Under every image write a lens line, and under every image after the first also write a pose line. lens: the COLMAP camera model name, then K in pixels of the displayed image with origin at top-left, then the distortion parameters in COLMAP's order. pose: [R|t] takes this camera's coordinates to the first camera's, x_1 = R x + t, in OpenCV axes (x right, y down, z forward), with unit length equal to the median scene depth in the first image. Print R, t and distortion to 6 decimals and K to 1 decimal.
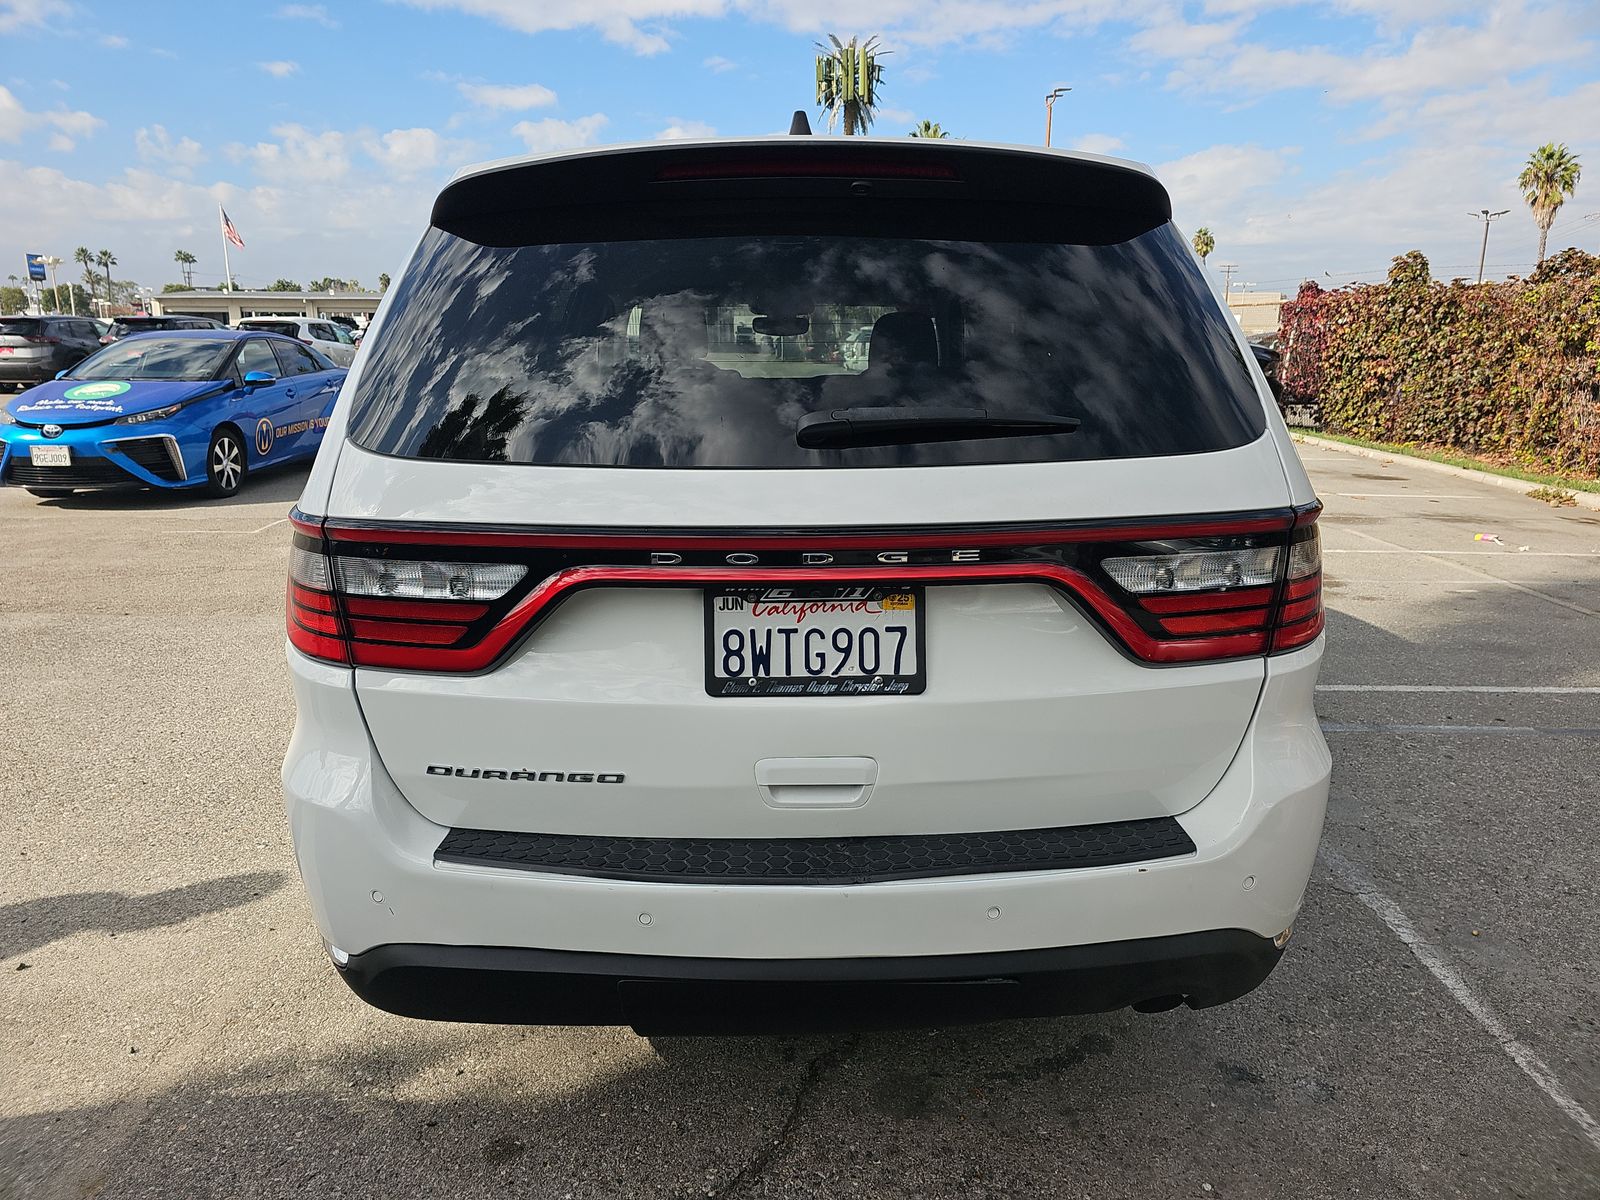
lens RADIAL K [[1064.1, 0, 794.5], [0, 1064.1, 591.0], [0, 0, 1]] dist [0.049349, -0.044561]
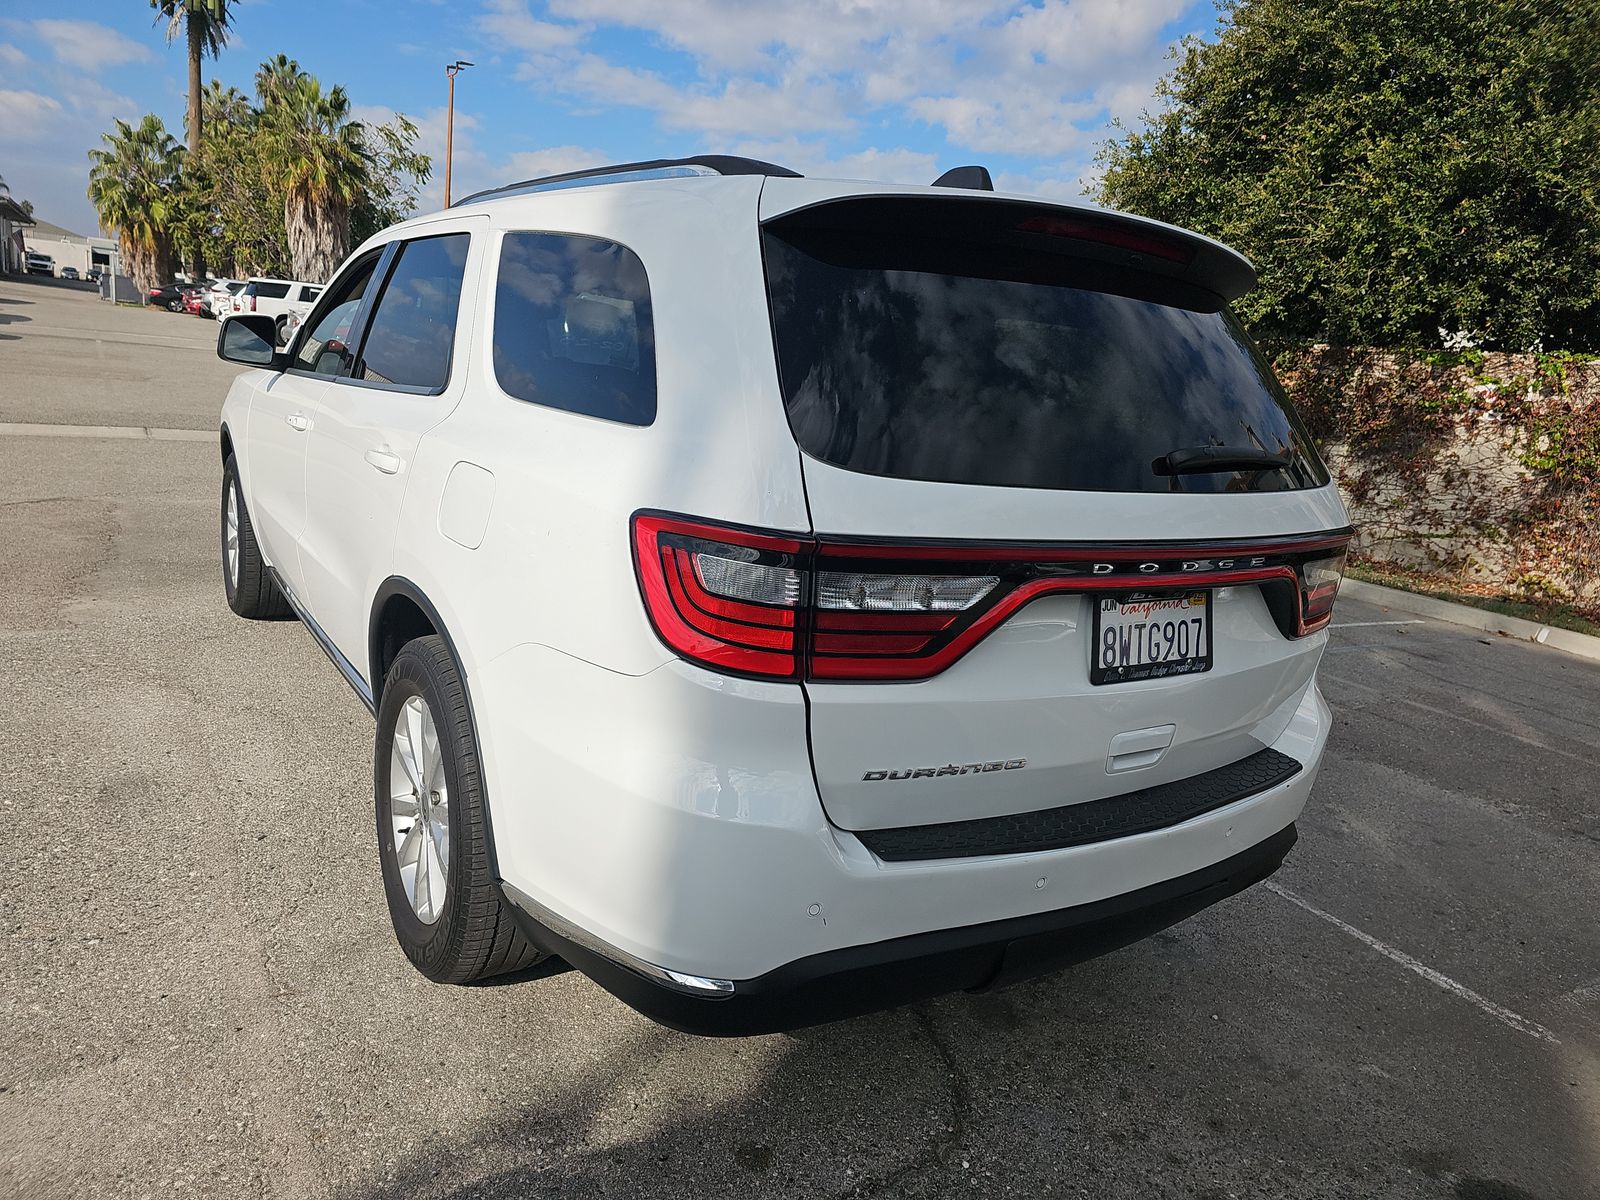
lens RADIAL K [[1064.1, 0, 788.8], [0, 1064.1, 597.4], [0, 0, 1]] dist [0.049349, -0.044561]
pose [[0.842879, -0.031035, 0.537207, -0.992186], [0.019120, 0.999432, 0.027739, -0.036376], [-0.537763, -0.013110, 0.842994, 0.190055]]
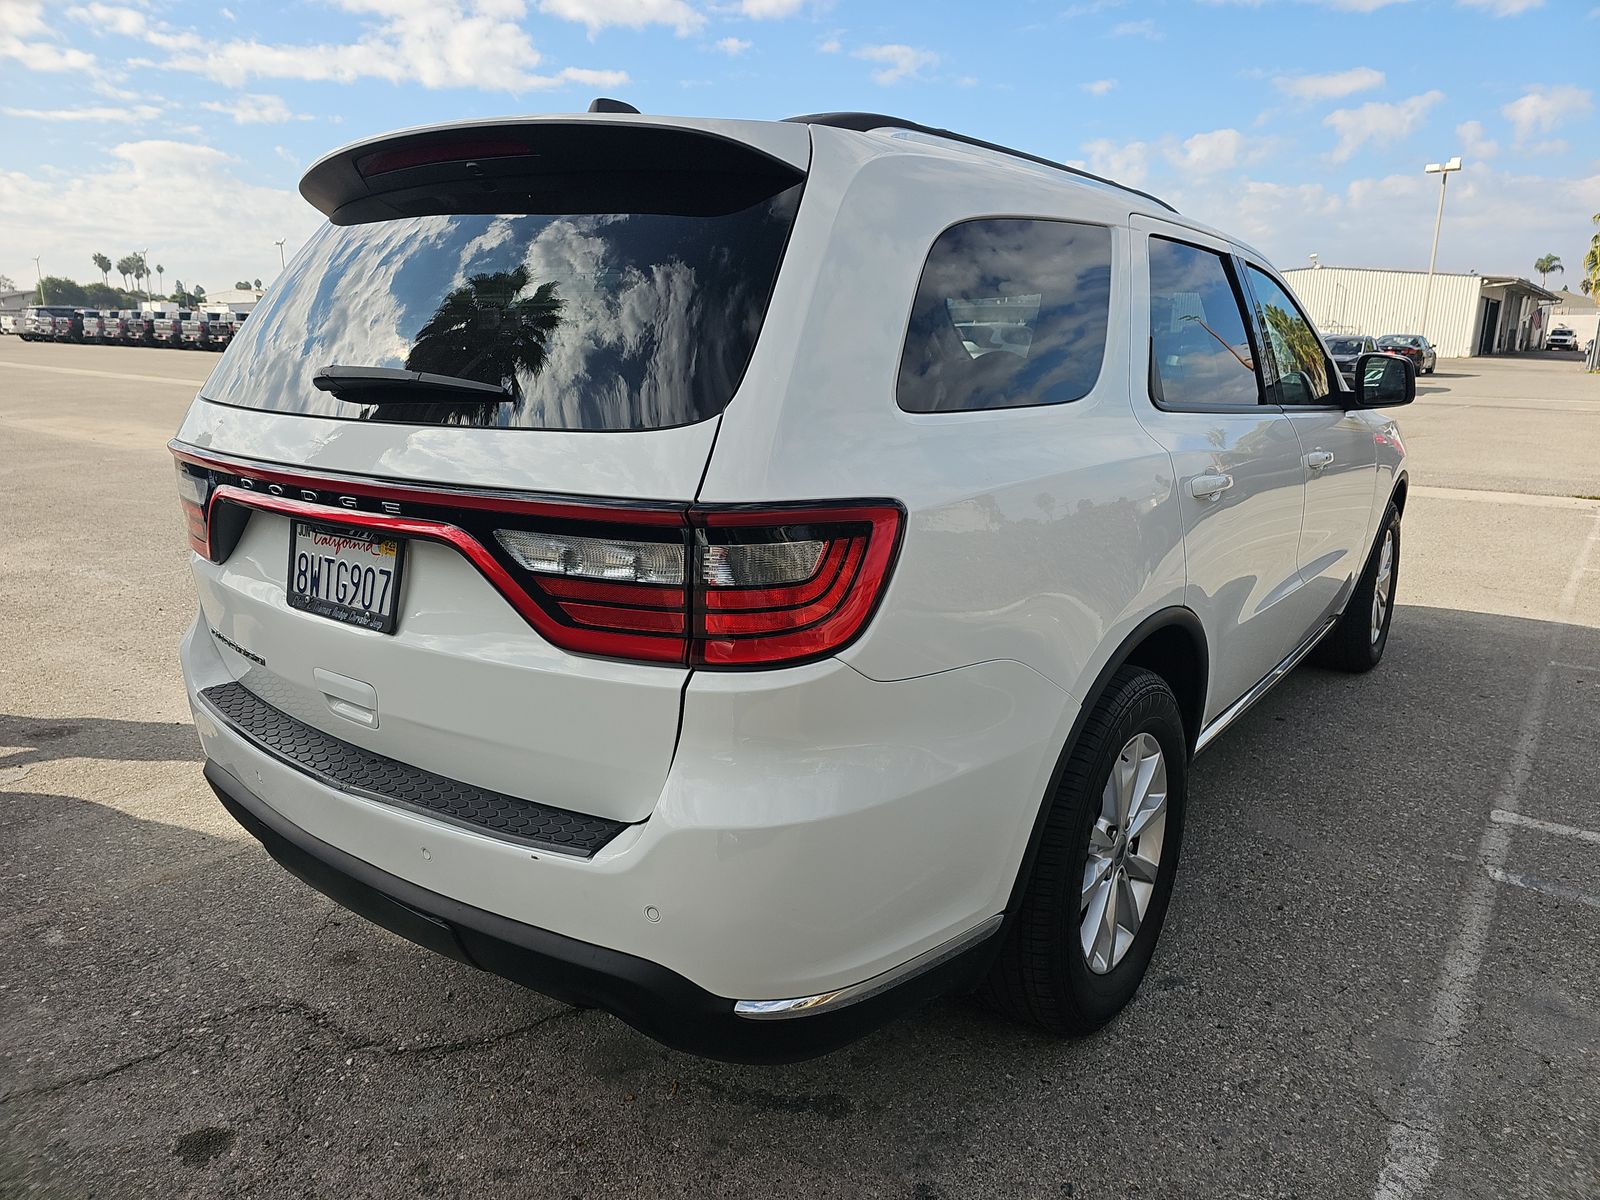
lens RADIAL K [[1064.1, 0, 809.4], [0, 1064.1, 608.7], [0, 0, 1]] dist [0.049349, -0.044561]
pose [[0.792617, 0.159033, -0.588614, 1.093758], [-0.152576, 0.986404, 0.061053, -0.061209], [0.590321, 0.041417, 0.806105, 0.371580]]
